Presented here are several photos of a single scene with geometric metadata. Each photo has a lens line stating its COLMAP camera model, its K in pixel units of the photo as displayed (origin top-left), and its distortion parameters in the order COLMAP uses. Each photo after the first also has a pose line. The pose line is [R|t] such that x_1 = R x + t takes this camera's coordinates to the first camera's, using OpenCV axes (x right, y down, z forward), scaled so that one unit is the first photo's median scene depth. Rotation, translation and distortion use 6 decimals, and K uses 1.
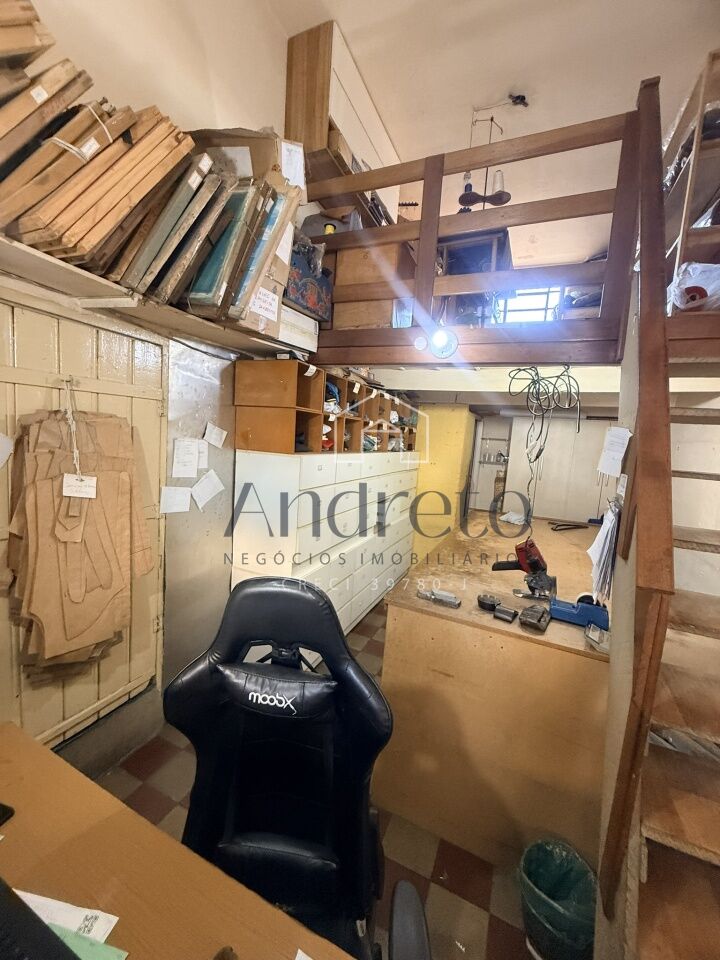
lens RADIAL K [[383.6, 0, 360.0], [0, 383.6, 479.5], [0, 0, 1]] dist [-0.003128, 0.000087]
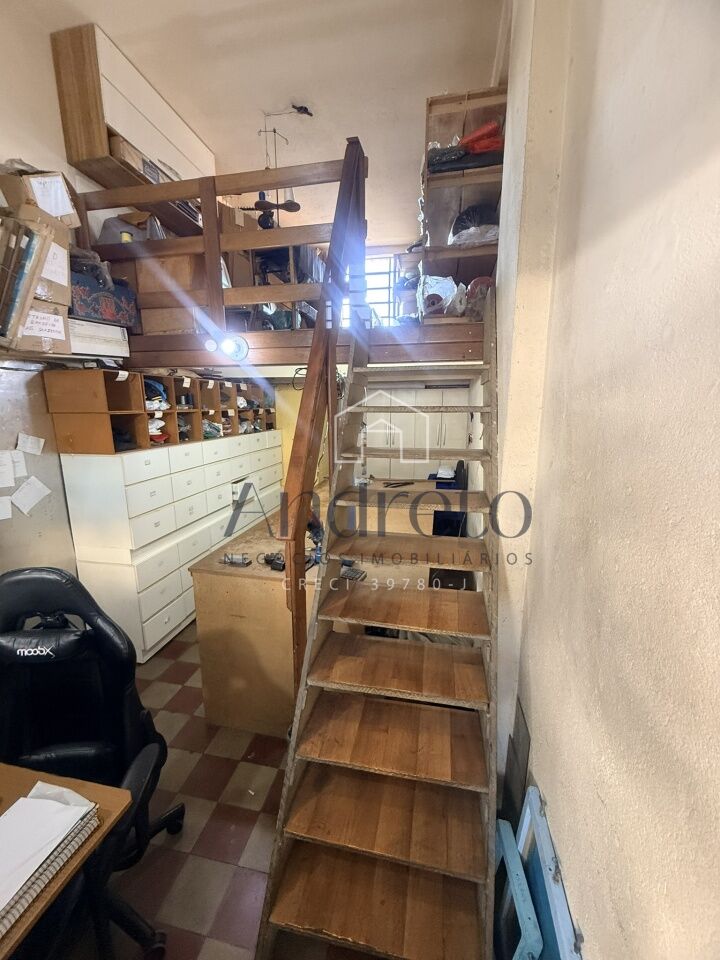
lens RADIAL K [[383.6, 0, 360.6], [0, 383.6, 479.1], [0, 0, 1]] dist [-0.003128, 0.000087]
pose [[0.974007, -0.112094, 0.196838, 0.297306], [0.094272, 0.990739, 0.097716, -0.035590], [-0.205968, -0.076619, 0.975555, -0.238232]]
